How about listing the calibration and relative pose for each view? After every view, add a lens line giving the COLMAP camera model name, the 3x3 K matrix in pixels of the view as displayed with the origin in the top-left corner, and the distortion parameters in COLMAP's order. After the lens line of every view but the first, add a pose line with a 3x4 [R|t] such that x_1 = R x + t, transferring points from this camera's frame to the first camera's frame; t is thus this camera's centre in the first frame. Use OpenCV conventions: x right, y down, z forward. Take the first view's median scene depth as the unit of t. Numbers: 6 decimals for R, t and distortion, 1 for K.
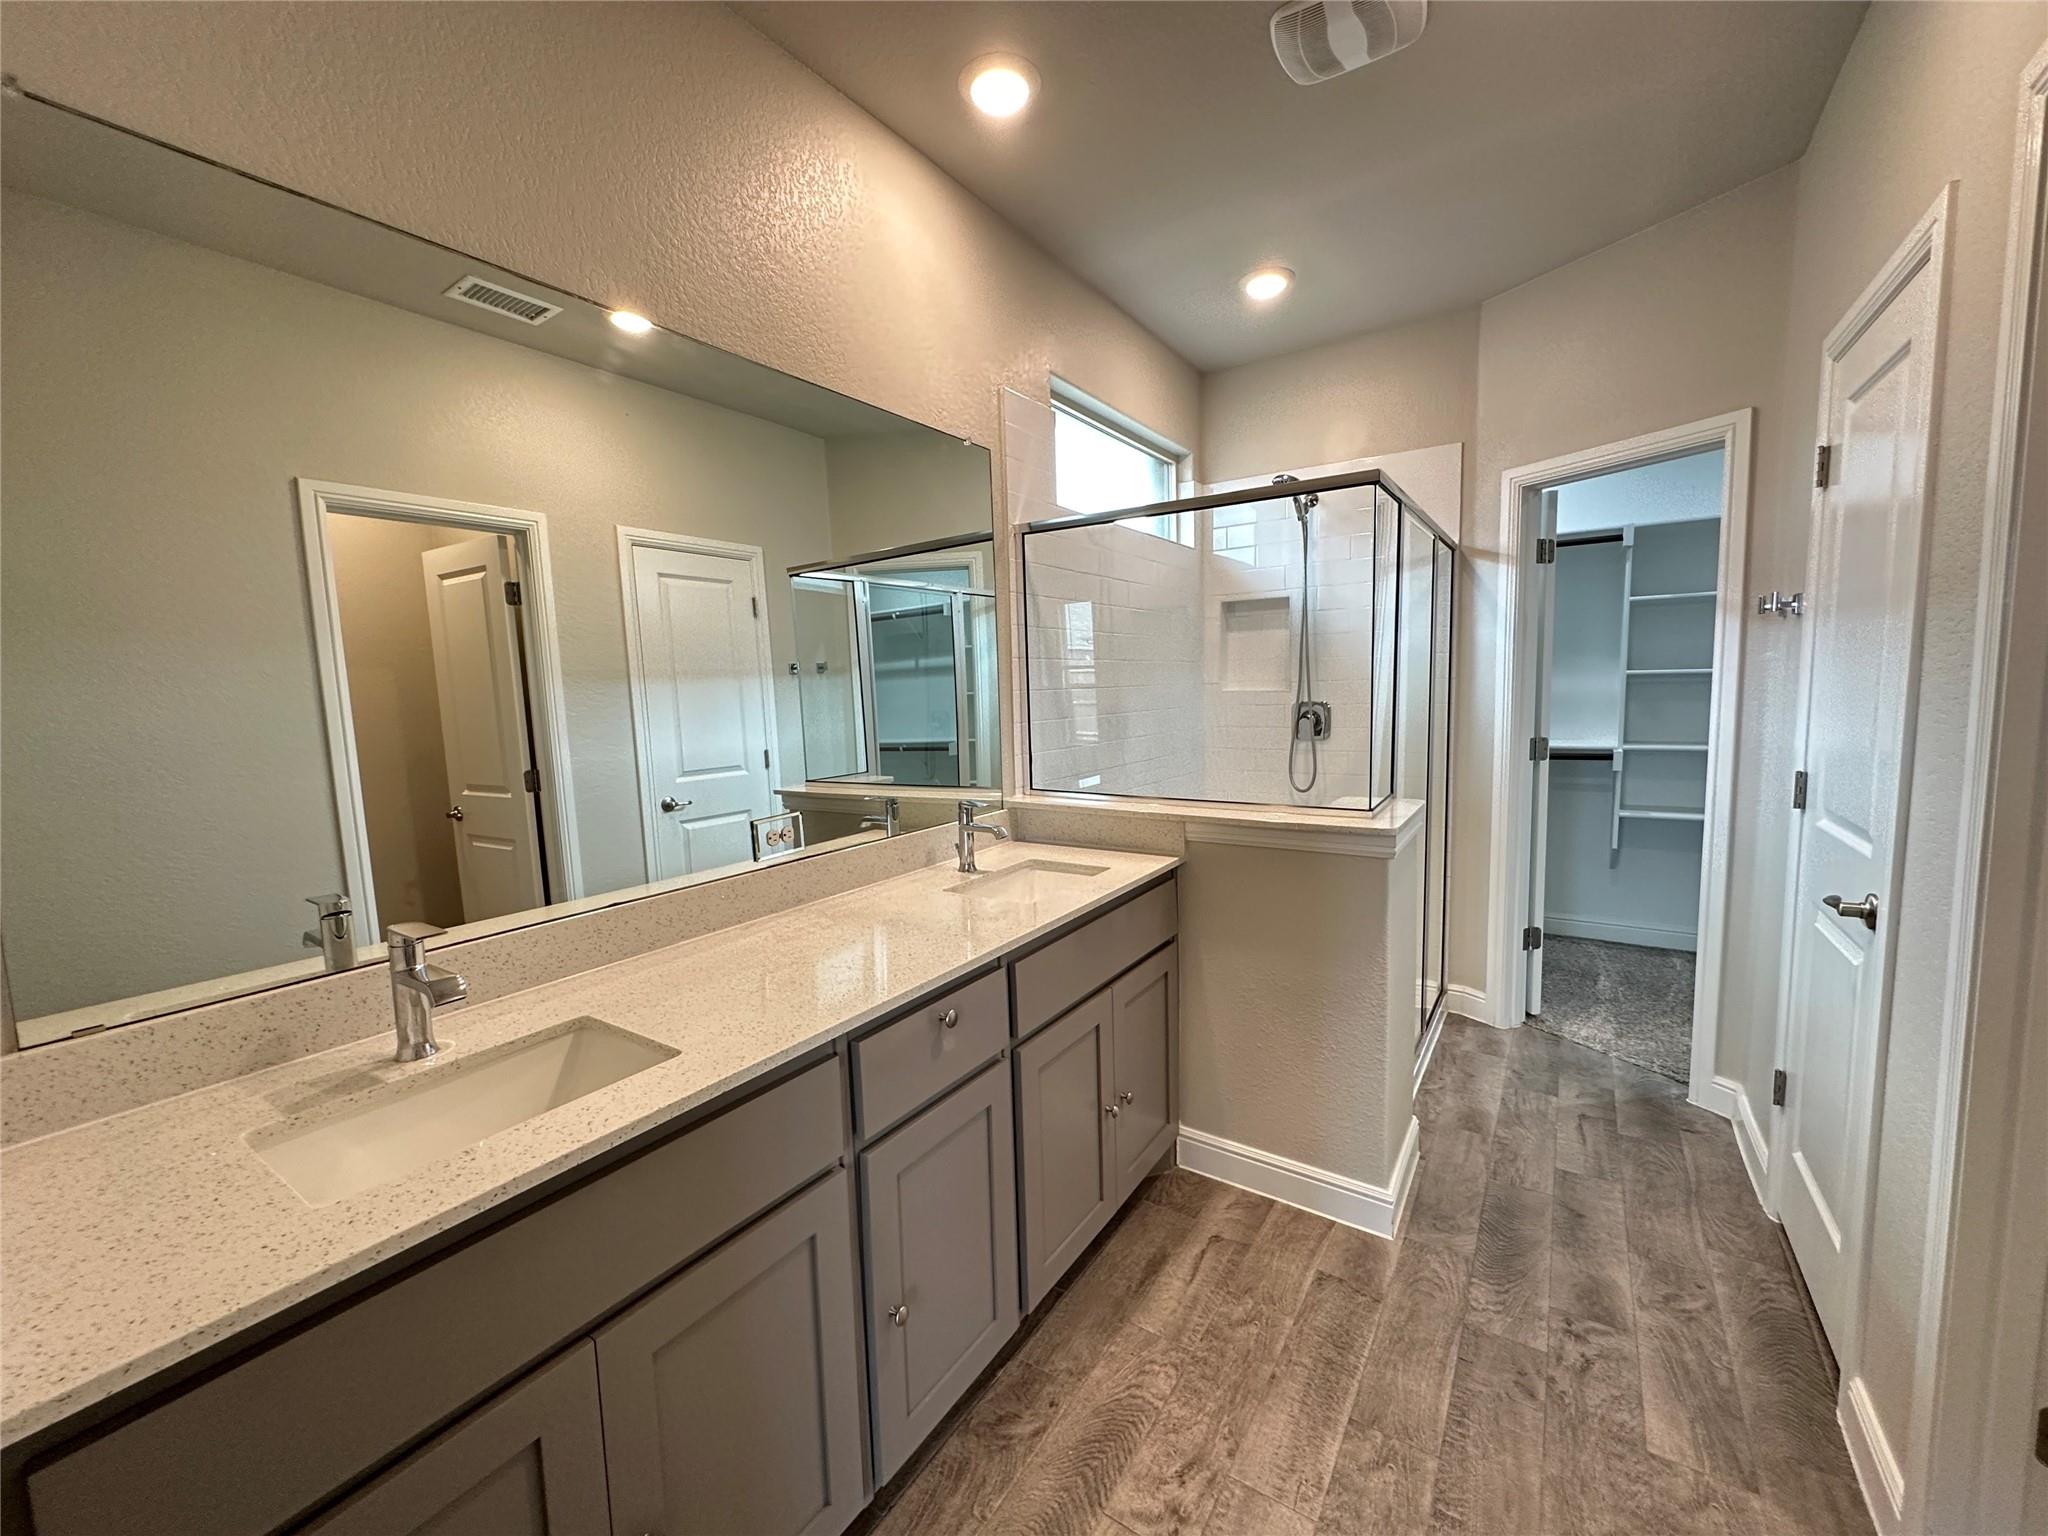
lens RADIAL K [[817.3, 0, 1016.8], [0, 817.3, 771.6], [0, 0, 1]] dist [-0.001173, 0.000218]
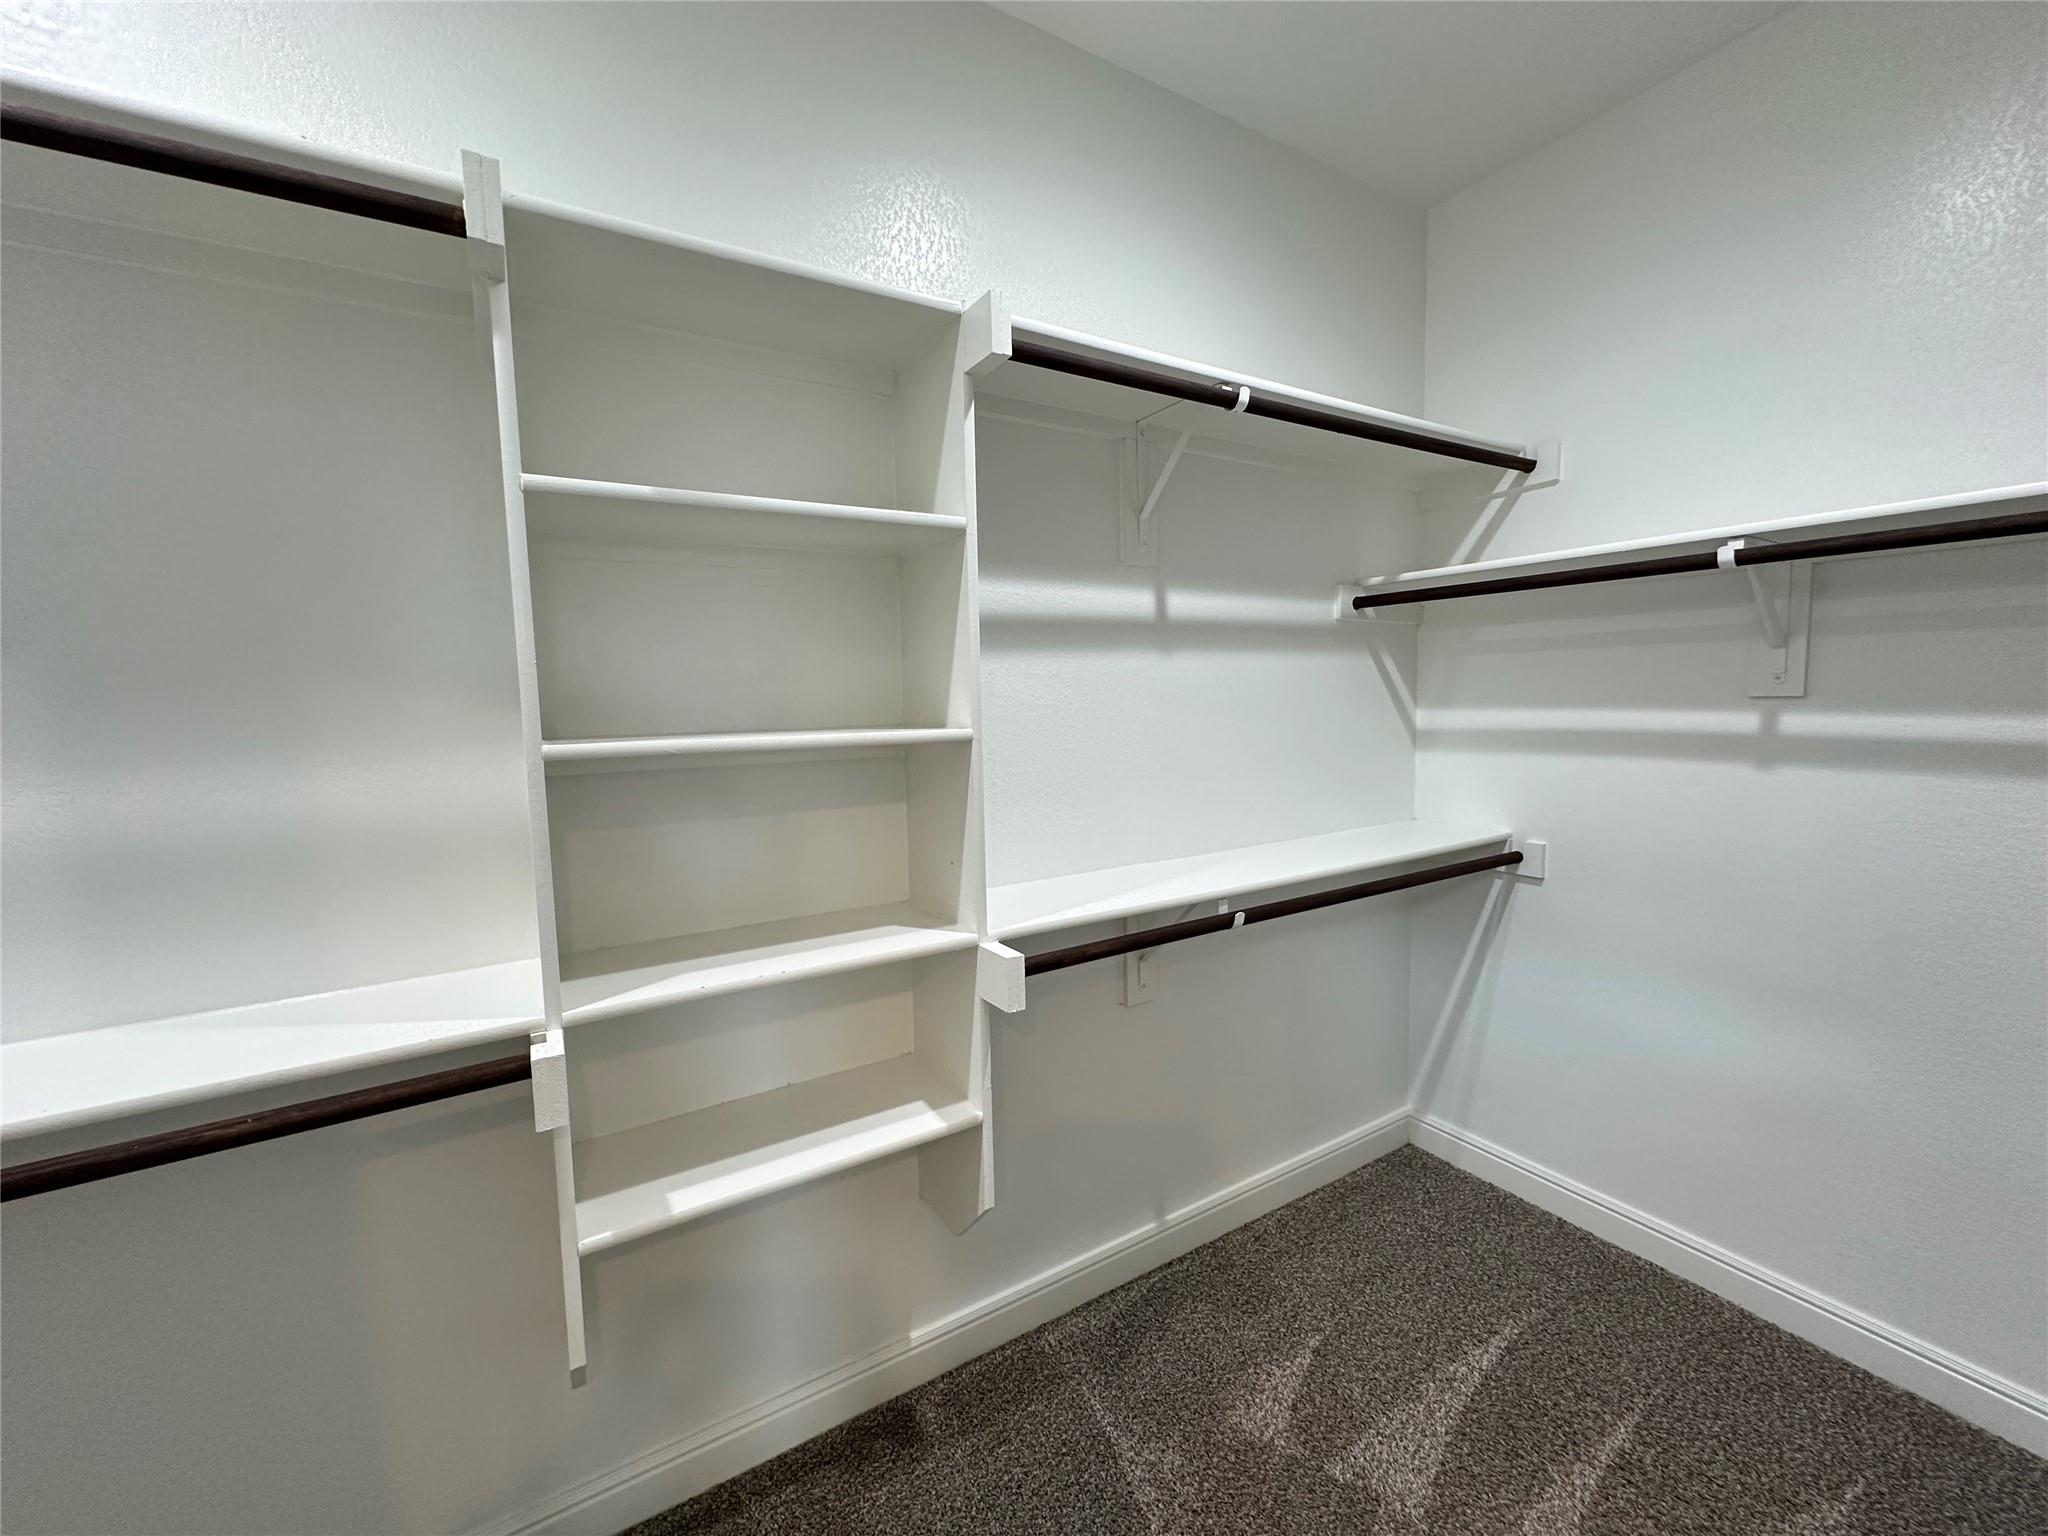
lens RADIAL K [[817.3, 0, 1024.0], [0, 817.3, 769.8], [0, 0, 1]] dist [-0.001173, 0.000218]
pose [[0.400728, -0.067427, 0.913712, 0.759612], [0.108588, 0.993754, 0.025710, -0.127551], [-0.909739, 0.088916, 0.405547, 1.007240]]
